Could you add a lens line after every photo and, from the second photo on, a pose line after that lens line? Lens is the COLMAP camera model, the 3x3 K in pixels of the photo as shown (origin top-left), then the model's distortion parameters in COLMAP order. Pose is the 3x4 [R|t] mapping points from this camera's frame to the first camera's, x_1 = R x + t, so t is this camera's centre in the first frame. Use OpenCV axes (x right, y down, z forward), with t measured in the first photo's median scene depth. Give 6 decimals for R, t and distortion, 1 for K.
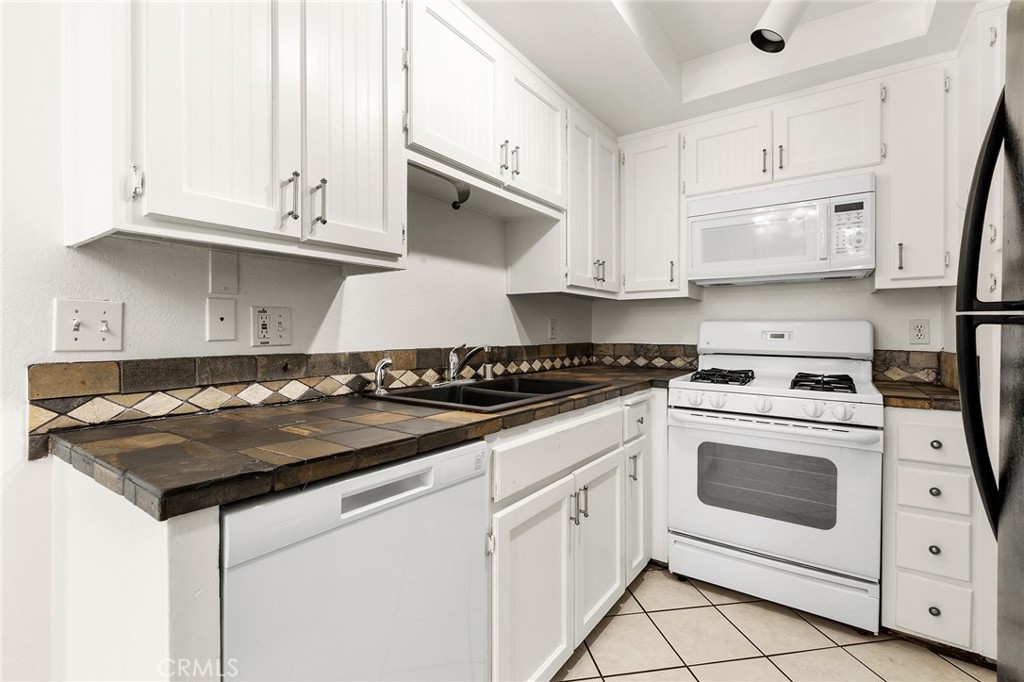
lens RADIAL K [[463.4, 0, 510.9], [0, 463.4, 334.0], [0, 0, 1]] dist [-0.002078, 0.001020]
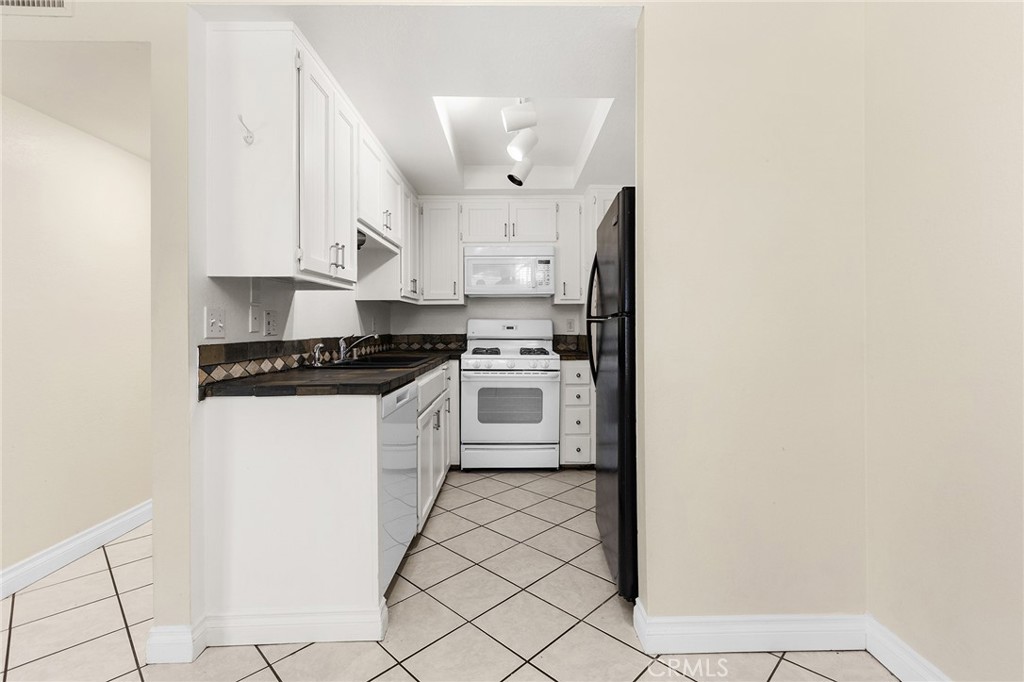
lens RADIAL K [[463.4, 0, 520.1], [0, 463.4, 332.4], [0, 0, 1]] dist [-0.002078, 0.001020]
pose [[0.803665, -0.012245, 0.594956, -0.494126], [0.007759, 0.999919, 0.010099, 0.003749], [-0.595031, -0.003499, 0.803695, -0.490155]]
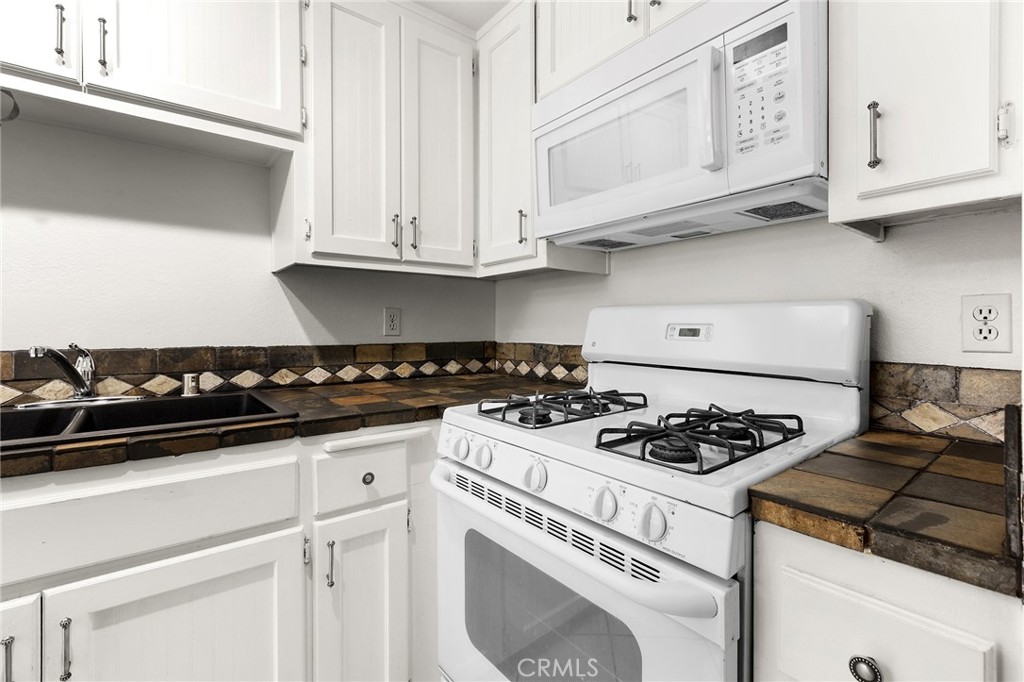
lens RADIAL K [[463.4, 0, 511.9], [0, 463.4, 331.0], [0, 0, 1]] dist [-0.002078, 0.001020]
pose [[0.961052, 0.000862, -0.276368, 0.586370], [-0.000257, 0.999997, 0.002226, 0.001543], [0.276369, -0.002068, 0.961049, 0.473934]]
